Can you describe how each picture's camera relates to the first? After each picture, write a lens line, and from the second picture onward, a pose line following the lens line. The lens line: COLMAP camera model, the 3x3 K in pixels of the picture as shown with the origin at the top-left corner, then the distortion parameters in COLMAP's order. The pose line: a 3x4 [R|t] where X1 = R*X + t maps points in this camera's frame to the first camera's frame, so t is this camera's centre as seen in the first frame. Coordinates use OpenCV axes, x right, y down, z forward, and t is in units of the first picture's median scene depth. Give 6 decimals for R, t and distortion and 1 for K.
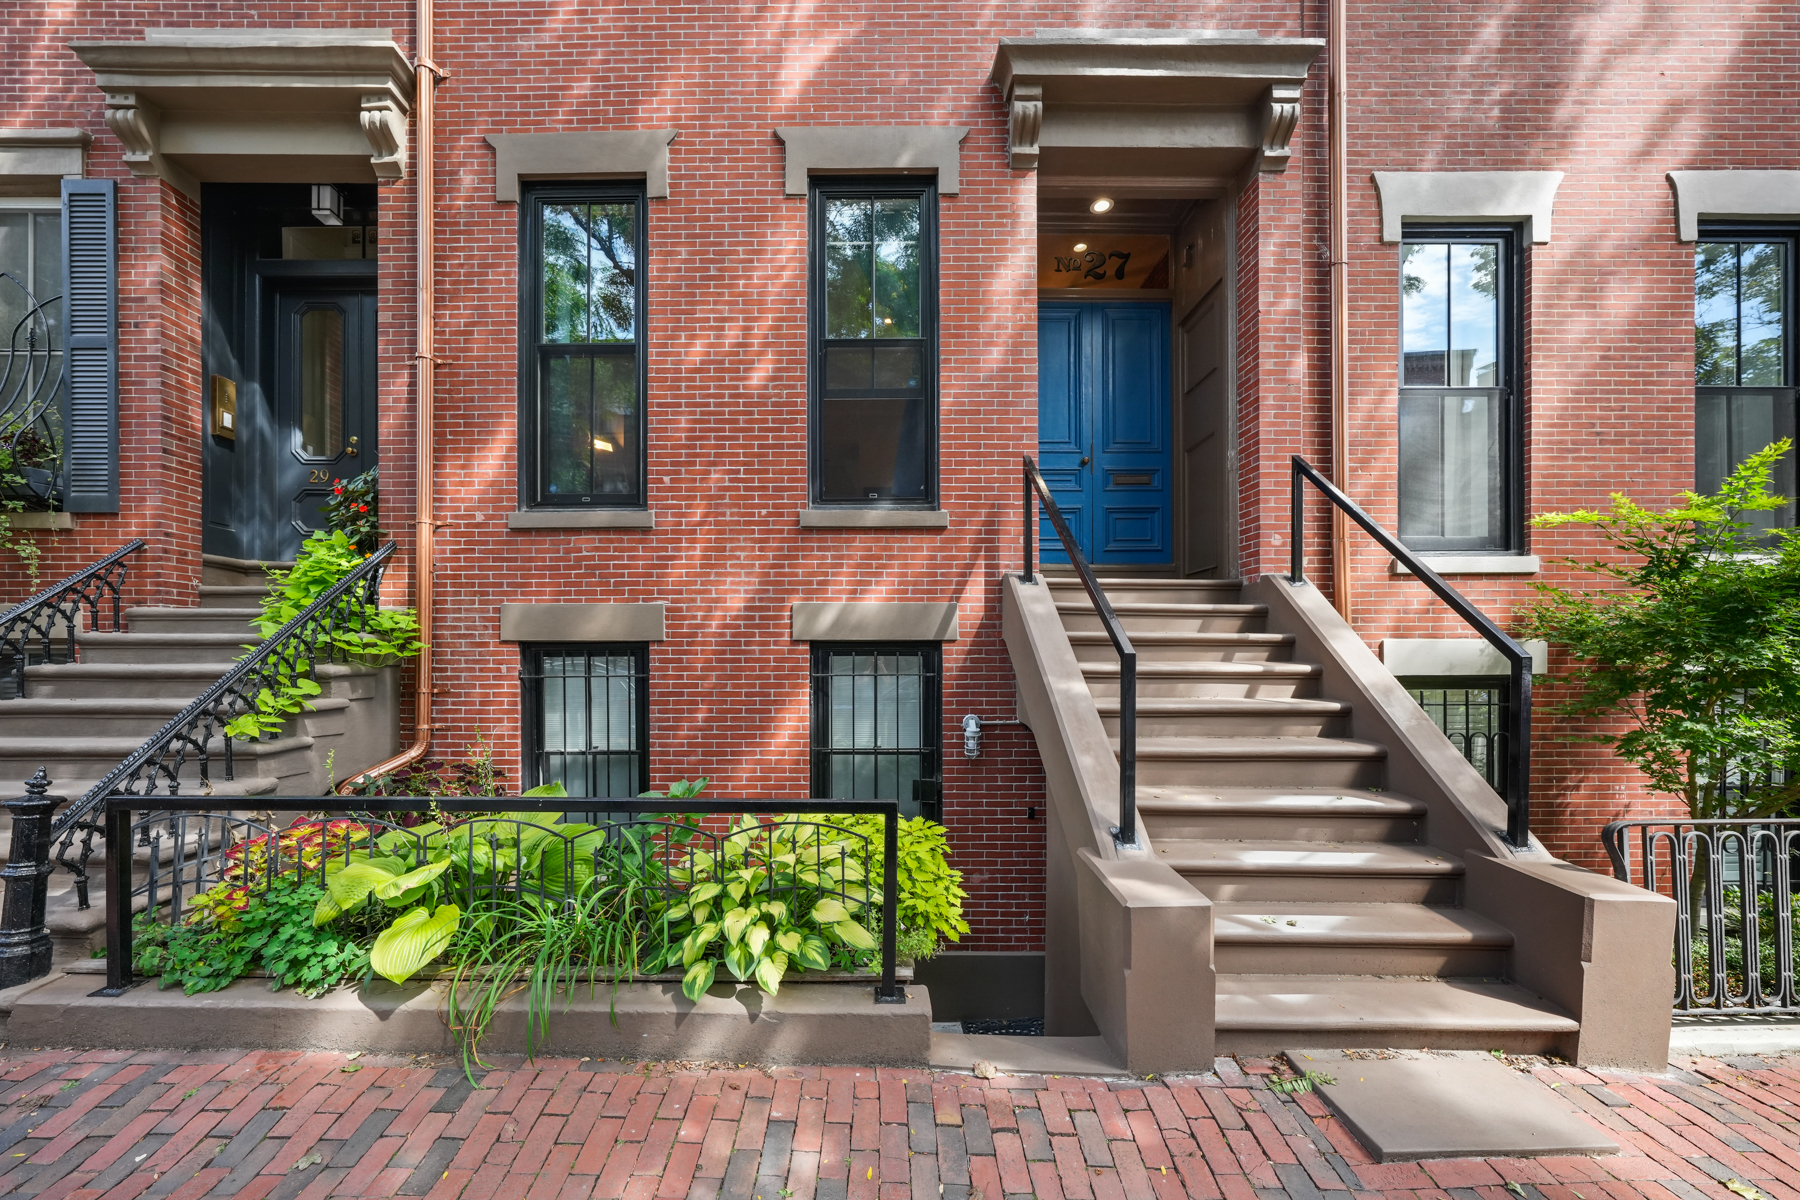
lens RADIAL K [[720.7, 0, 833.1], [0, 720.7, 643.0], [0, 0, 1]] dist [-0.003563, -0.000619]
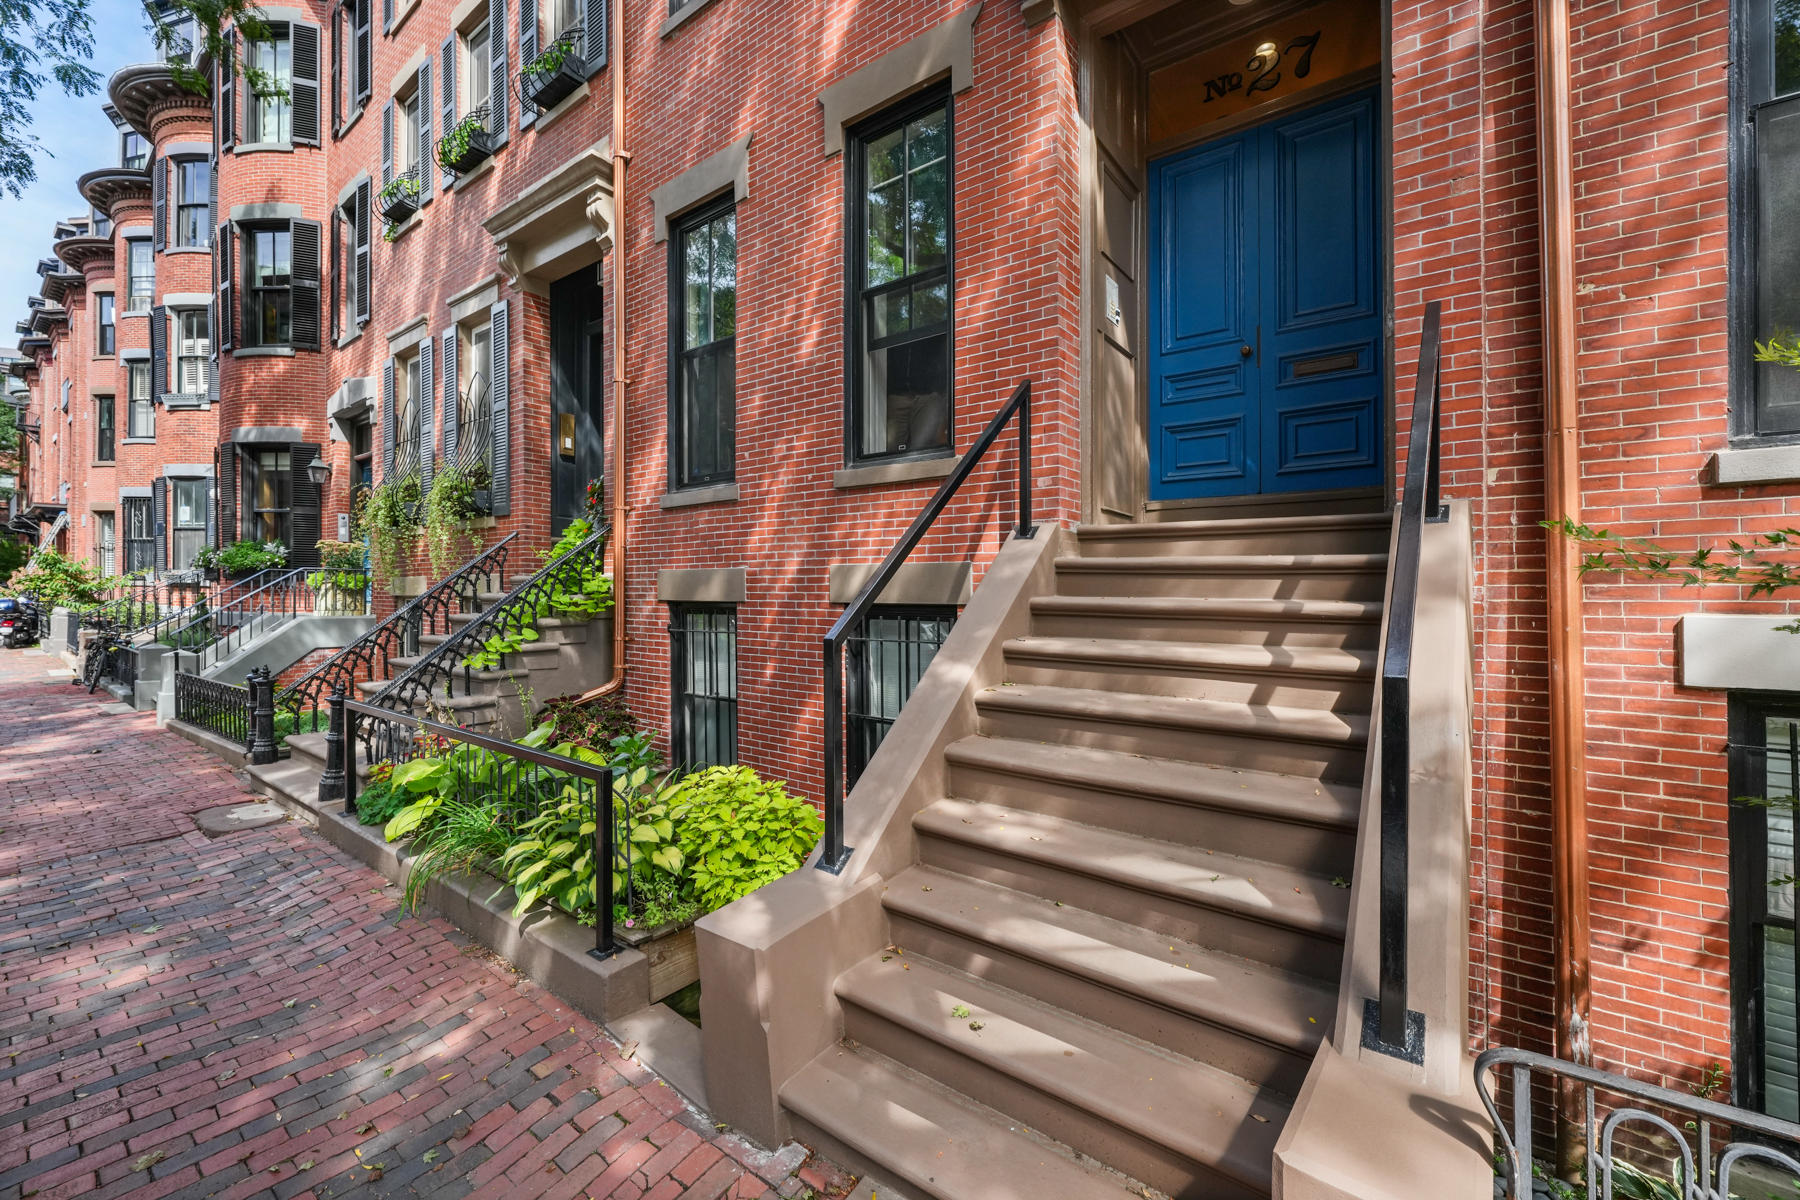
lens RADIAL K [[765.3, 0, 885.1], [0, 765.3, 575.9], [0, 0, 1]] dist [-0.001560, -0.000362]
pose [[0.781532, -0.009873, -0.623787, 0.661313], [0.009084, 0.999949, -0.004445, -0.035623], [0.623799, -0.002193, 0.781582, 0.220093]]
